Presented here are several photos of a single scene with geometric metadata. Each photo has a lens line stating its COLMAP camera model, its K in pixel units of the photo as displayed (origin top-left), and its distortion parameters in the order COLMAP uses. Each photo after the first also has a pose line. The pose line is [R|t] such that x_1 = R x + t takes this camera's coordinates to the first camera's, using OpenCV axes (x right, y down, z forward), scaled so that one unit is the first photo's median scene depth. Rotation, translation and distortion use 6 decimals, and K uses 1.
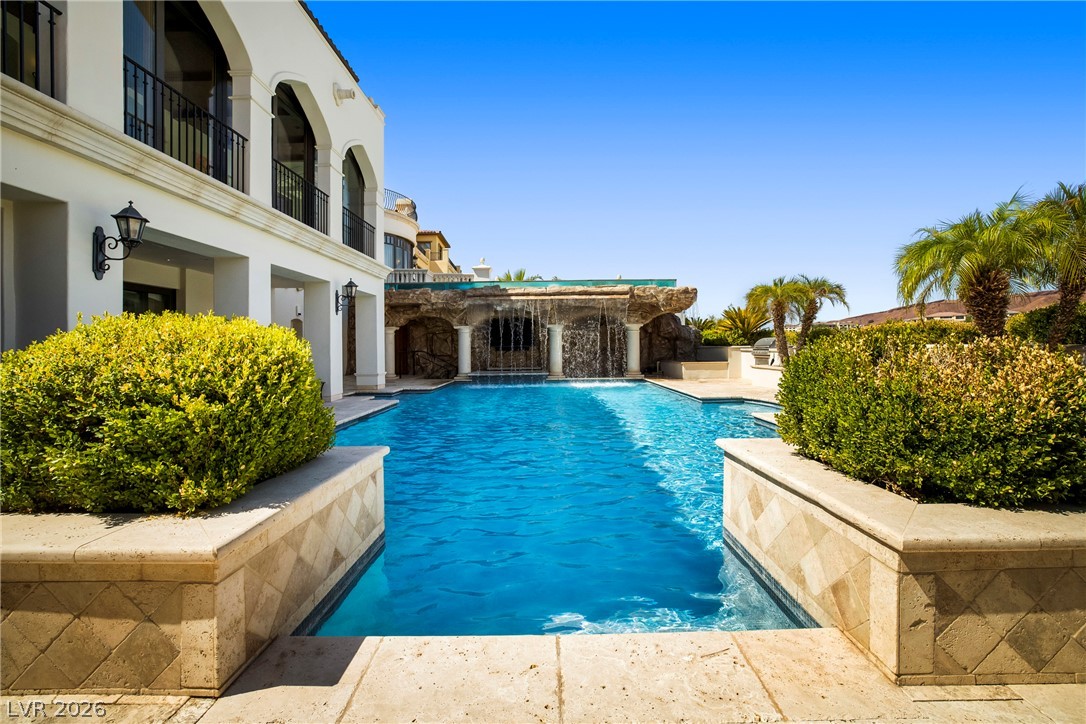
lens RADIAL K [[472.3, 0, 546.1], [0, 472.3, 348.9], [0, 0, 1]] dist [-0.047902, 0.000294]
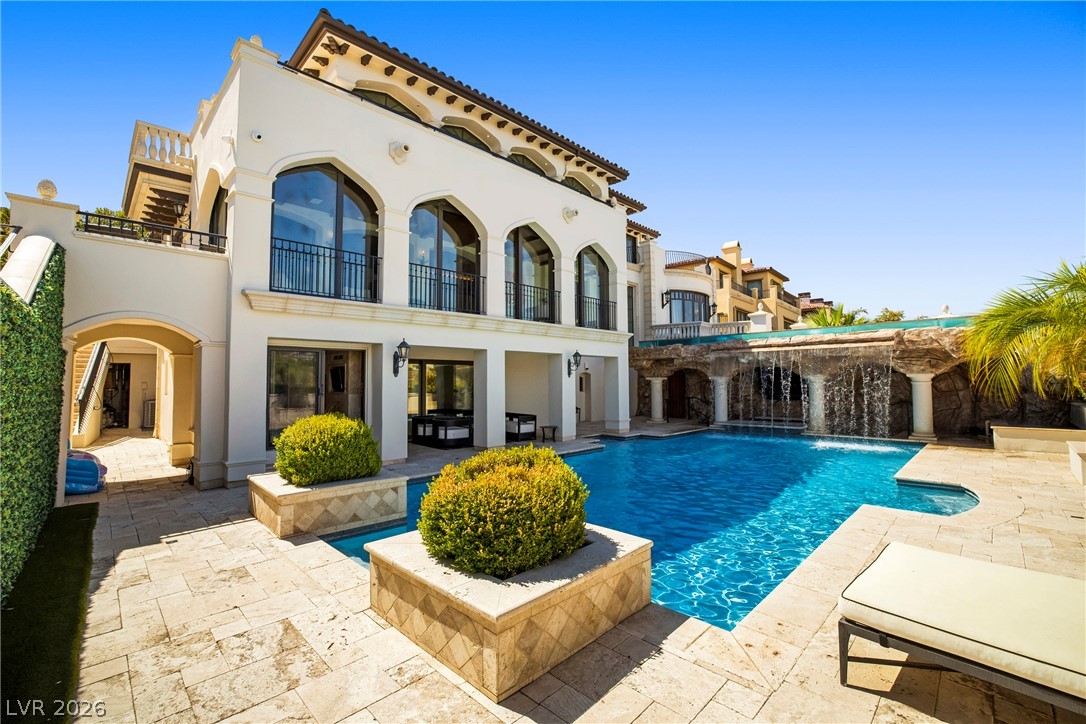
lens RADIAL K [[469.2, 0, 544.5], [0, 469.2, 362.0], [0, 0, 1]] dist [-0.048318, 0.017235]
pose [[0.706060, -0.022481, -0.707795, 0.309038], [-0.004900, 0.999317, -0.036628, -0.044300], [0.708135, 0.029329, 0.705468, -0.008033]]
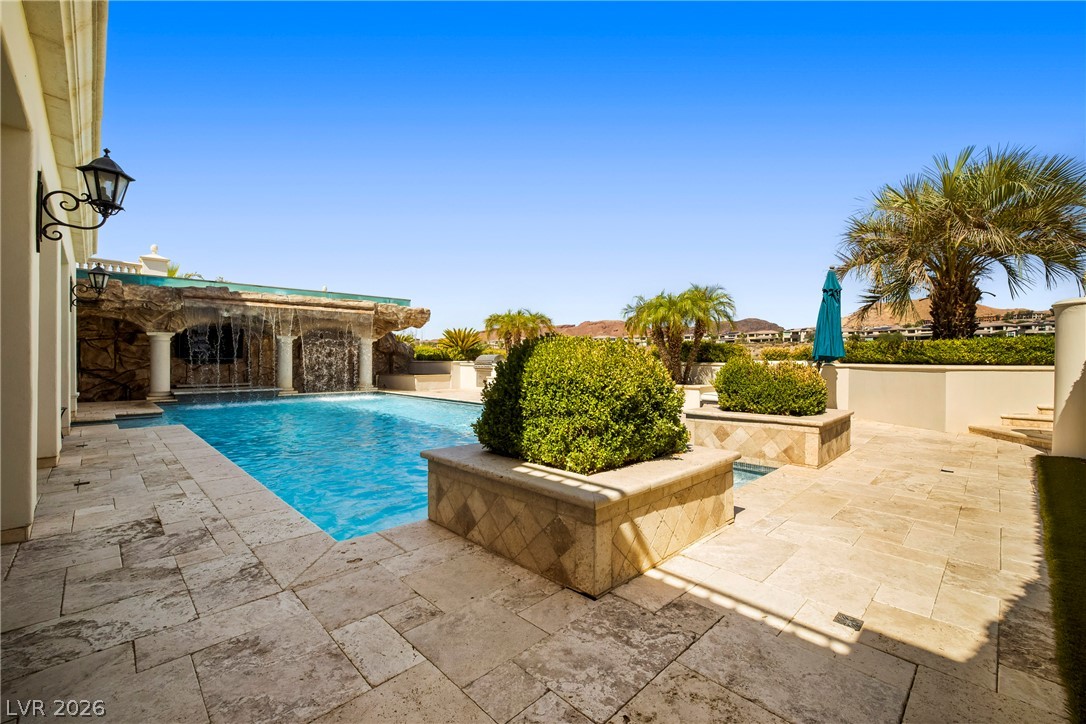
lens RADIAL K [[469.2, 0, 544.5], [0, 469.2, 362.0], [0, 0, 1]] dist [-0.048318, 0.017235]
pose [[0.707077, 0.008328, 0.707088, -0.282372], [-0.006536, 0.999965, -0.005242, 0.001052], [-0.707106, -0.000915, 0.707107, 0.005235]]
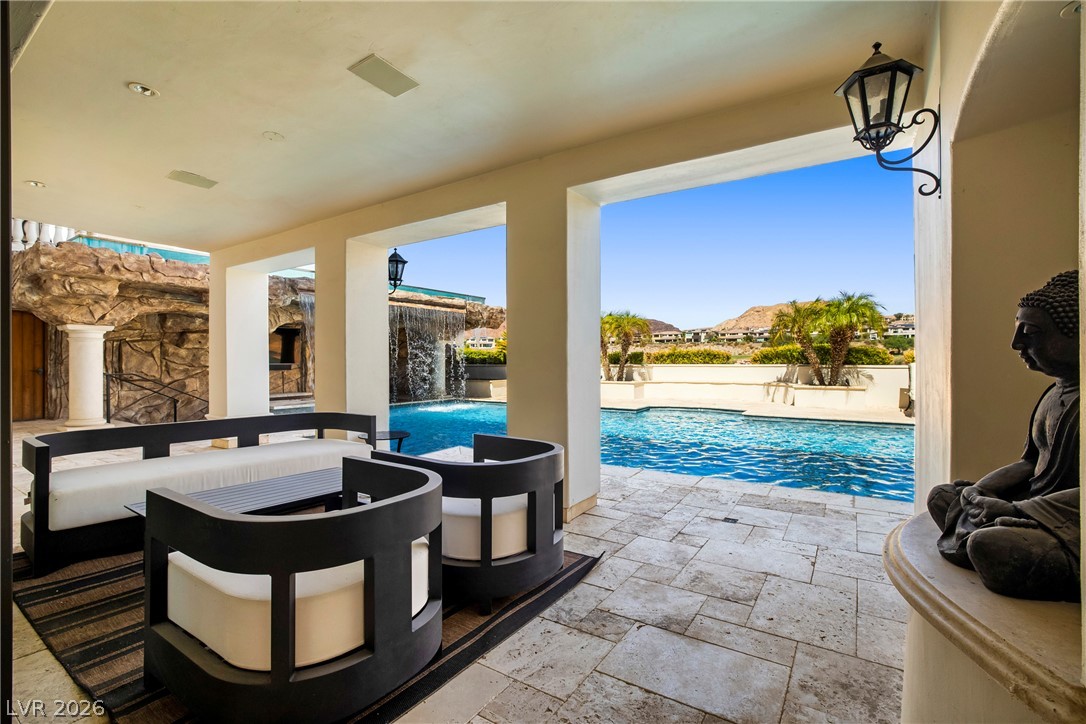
lens RADIAL K [[483.4, 0, 546.3], [0, 483.4, 360.1], [0, 0, 1]] dist [-0.038438, 0.000307]
pose [[0.542097, 0.008233, 0.840276, -0.536302], [0.001907, 0.999937, -0.011028, -0.003828], [-0.840314, 0.007580, 0.542047, 0.343240]]
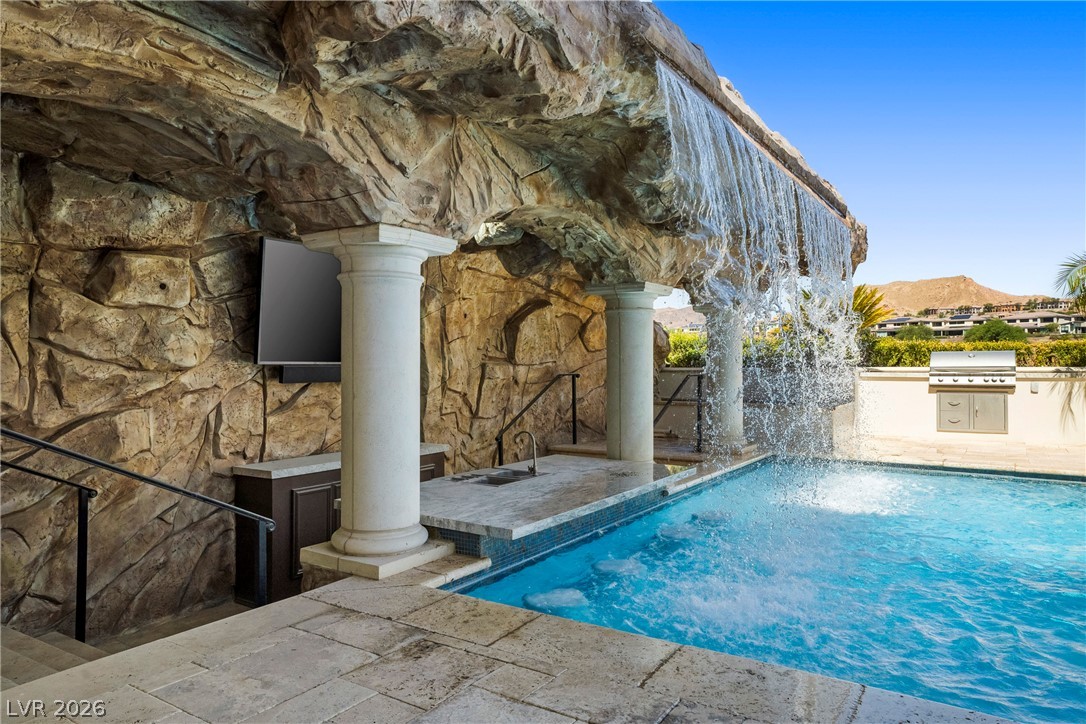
lens RADIAL K [[713.0, 0, 543.0], [0, 713.0, 362.0], [0, 0, 1]] dist [-0.000543, 0.000542]
pose [[0.539631, 0.012946, 0.841802, -0.382818], [0.002249, 0.999856, -0.016818, -0.000500], [-0.841899, 0.010968, 0.539524, 0.898087]]
